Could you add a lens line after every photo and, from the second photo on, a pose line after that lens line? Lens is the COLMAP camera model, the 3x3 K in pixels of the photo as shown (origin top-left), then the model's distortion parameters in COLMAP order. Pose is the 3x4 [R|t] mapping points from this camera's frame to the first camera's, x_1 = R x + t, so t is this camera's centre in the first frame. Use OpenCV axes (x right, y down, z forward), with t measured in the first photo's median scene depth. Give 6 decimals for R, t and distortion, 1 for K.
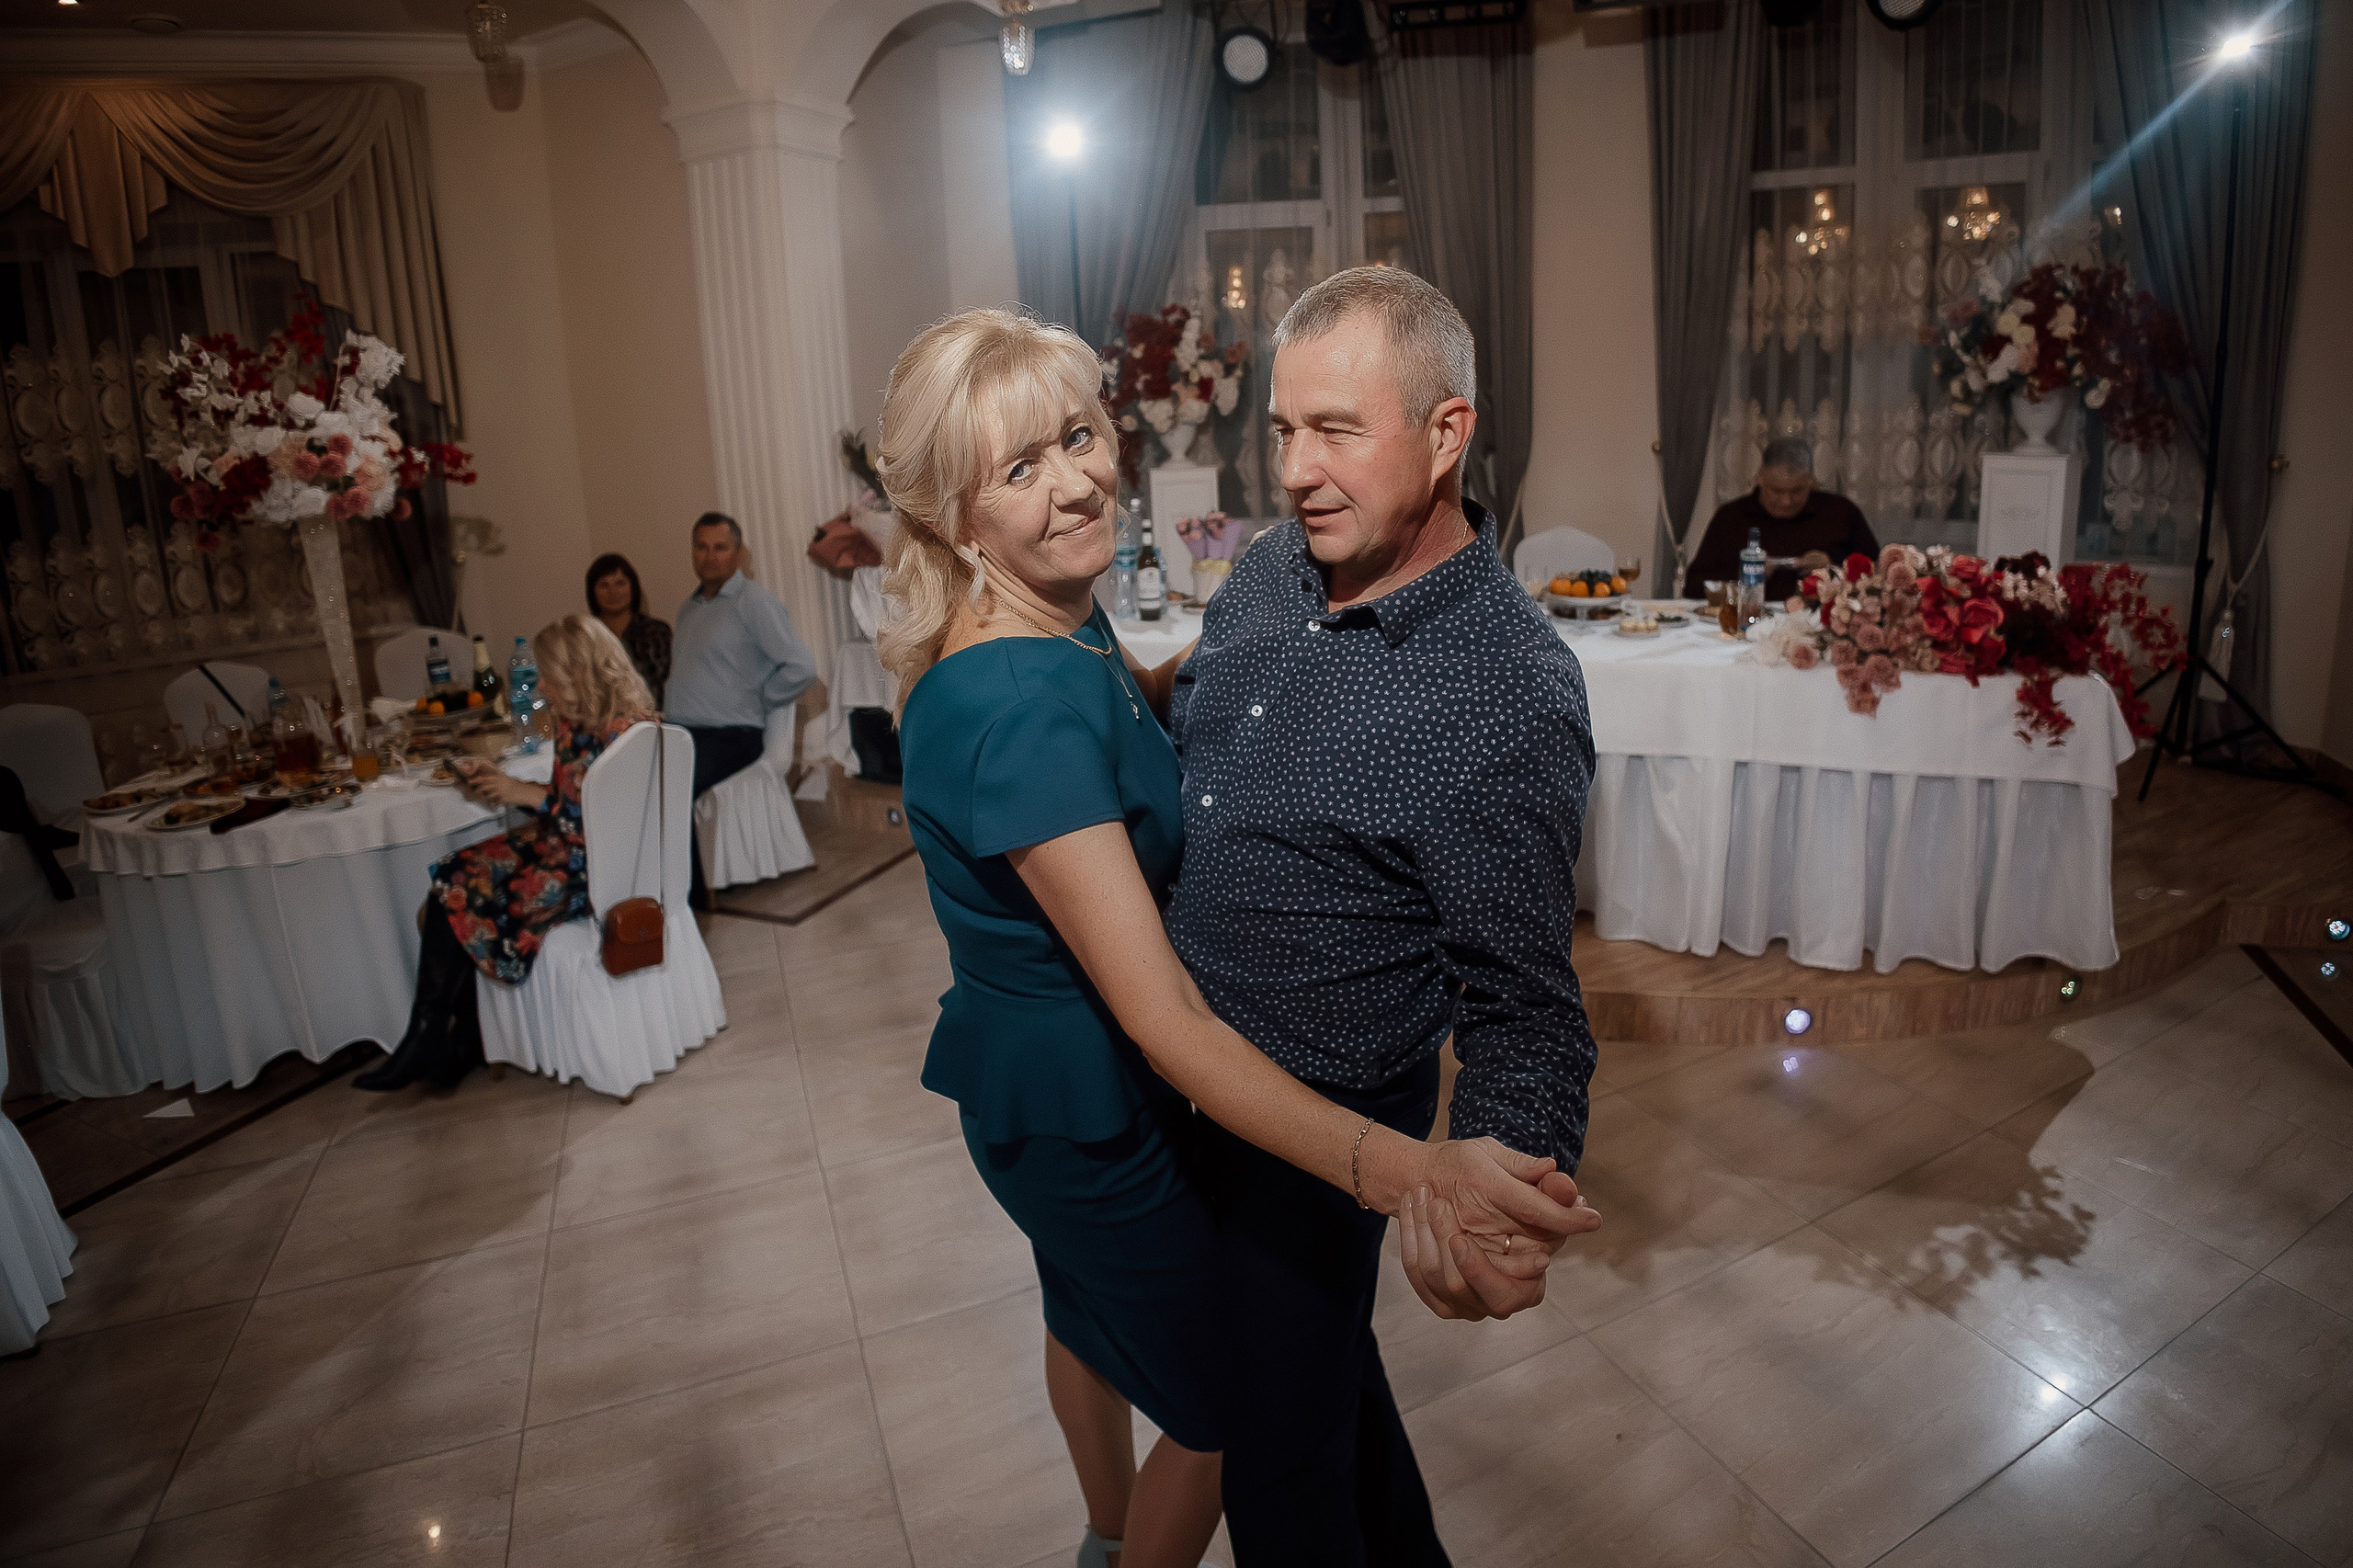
lens RADIAL K [[1217.6, 0, 1246.6], [0, 1217.6, 664.8], [0, 0, 1]] dist [-0.139154, 0.020273]
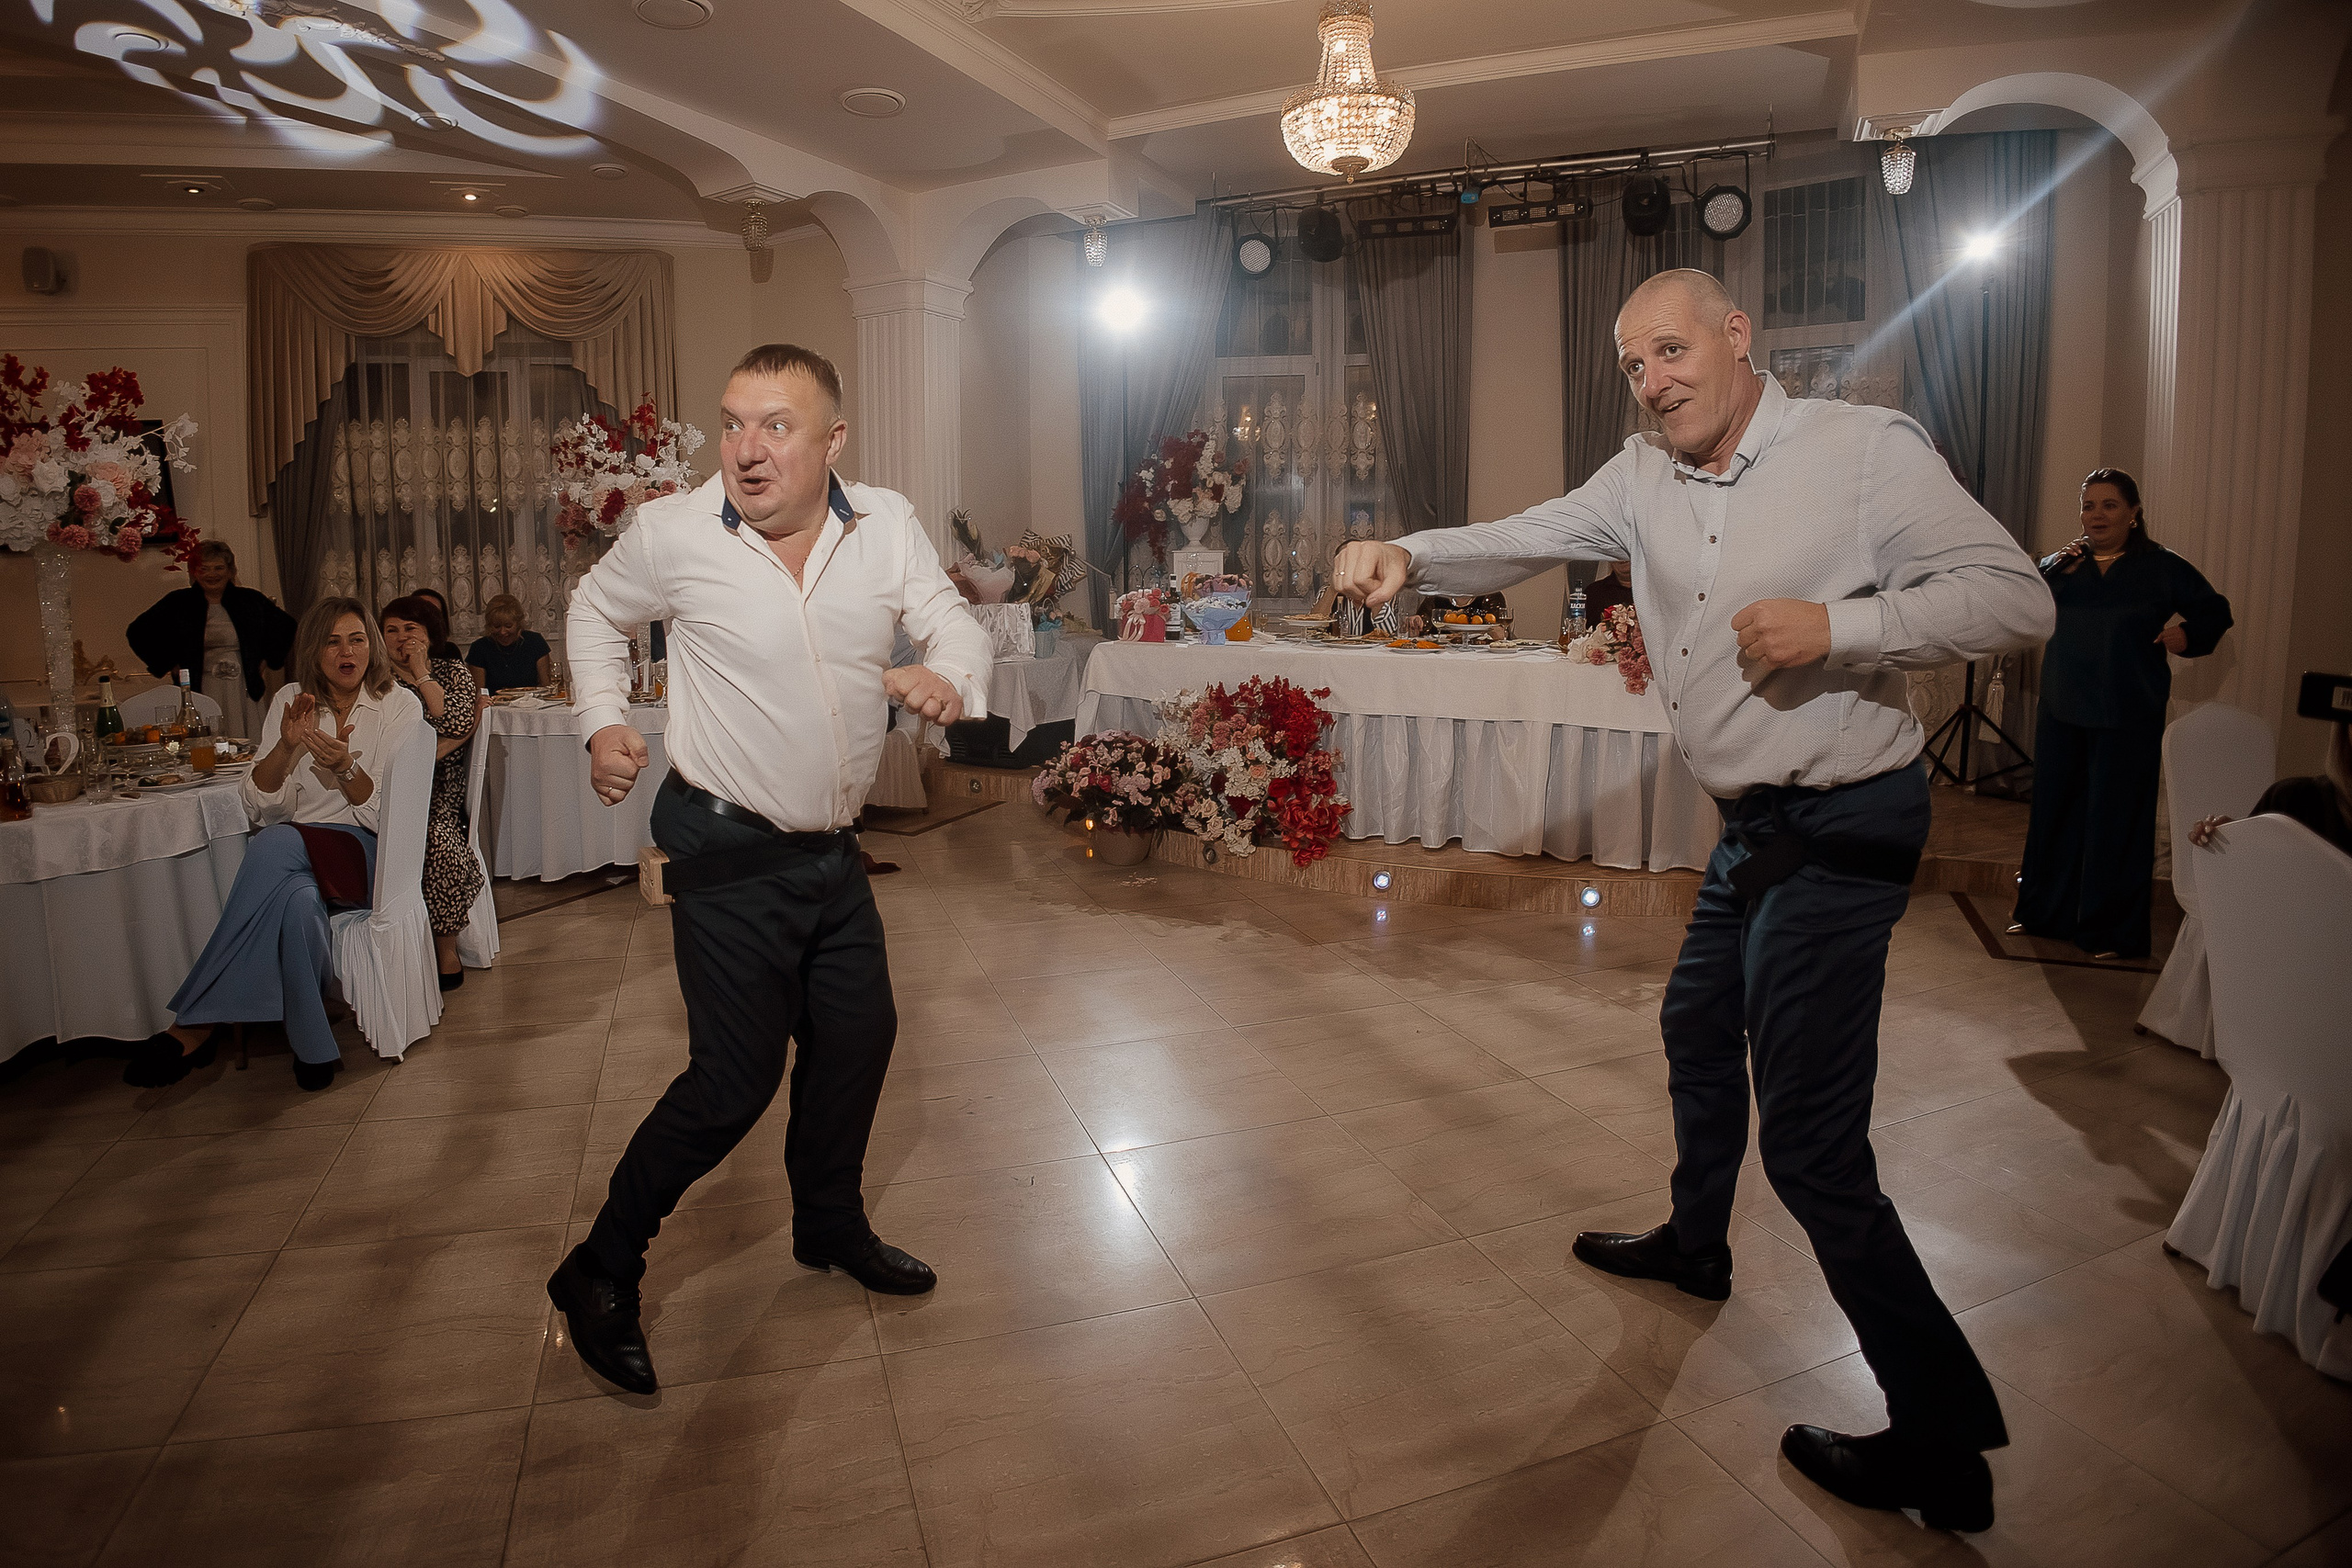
lens RADIAL K [[1258.7, 0, 1059.7], [0, 1258.7, 709.6], [0, 0, 1]] dist [-0.140436, 0.022107]
pose [[0.987359, 0.049552, -0.150554, 0.017848], [-0.061710, 0.995105, -0.077184, 0.162571], [0.145993, 0.085499, 0.985584, -0.471052]]
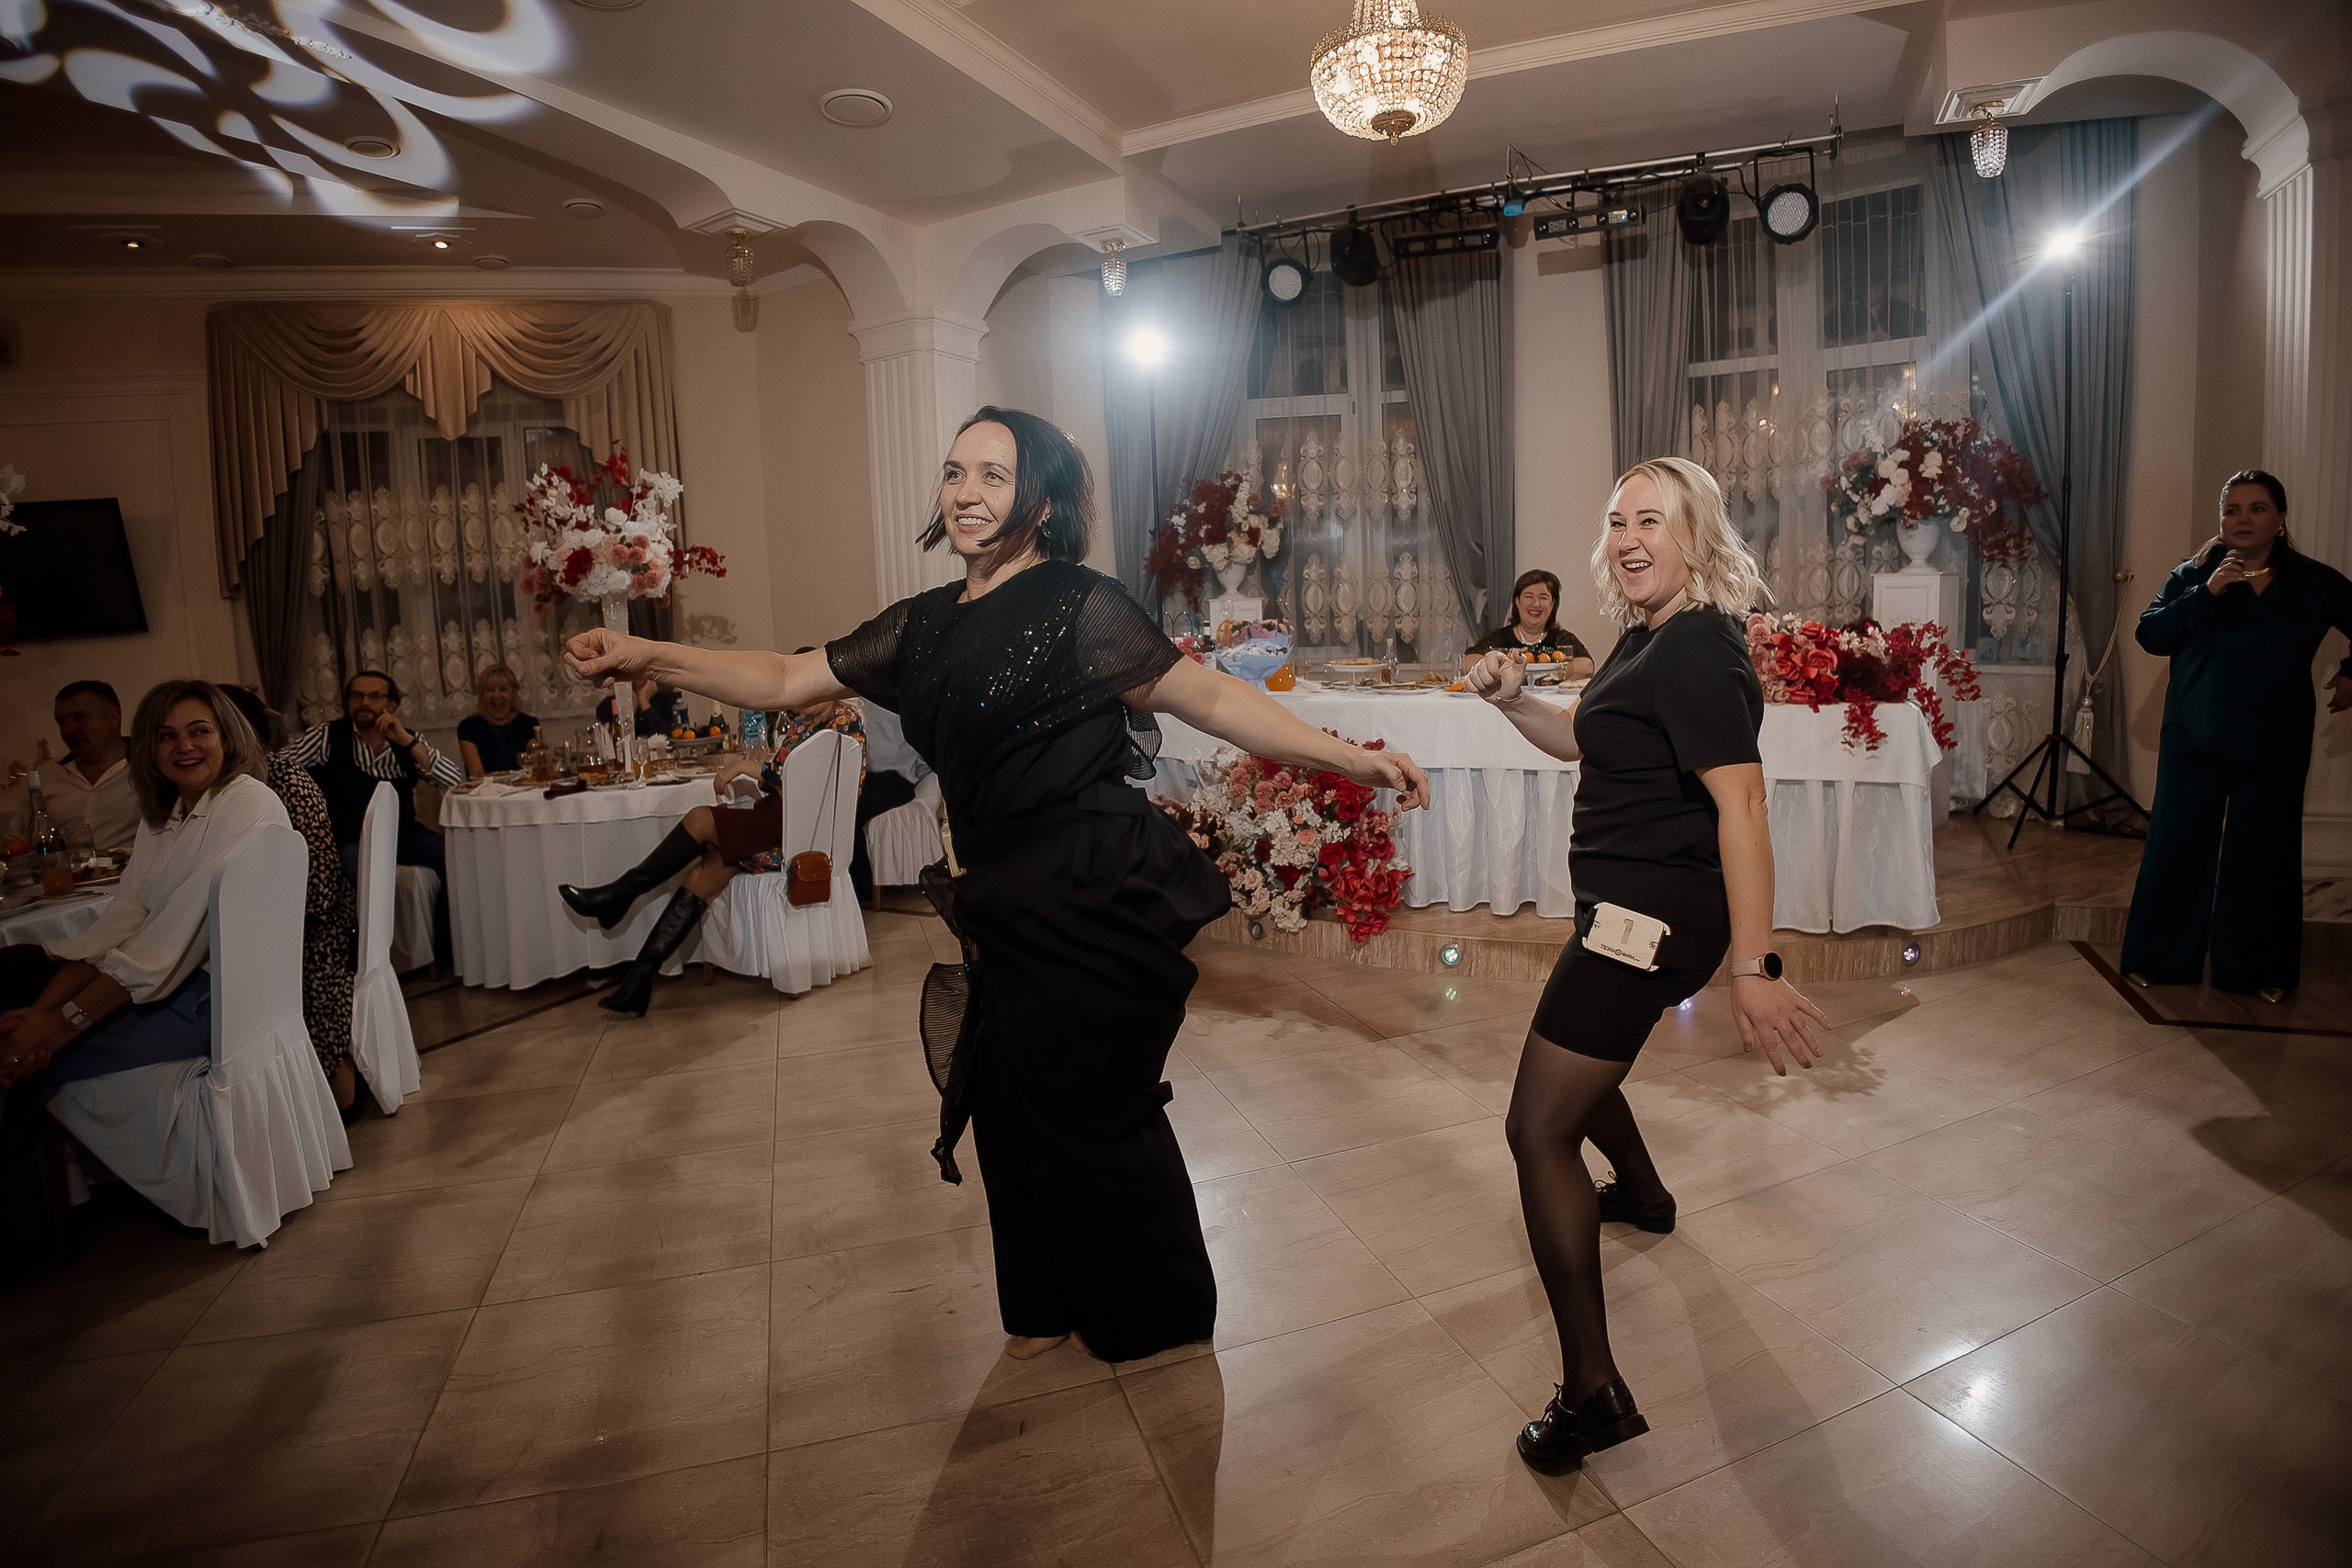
lens RADIAL K [[1122.6, 0, 1165.8], [0, 1122.6, 791.7], [0, 0, 1]] dist [-0.134991, 0.020236]
pose [[0.993147, 0.016782, -0.115659, 0.017853], [-0.022958, 0.998369, -0.052267, 0.131063], [0.114593, 0.054564, 0.991913, -0.210671]]
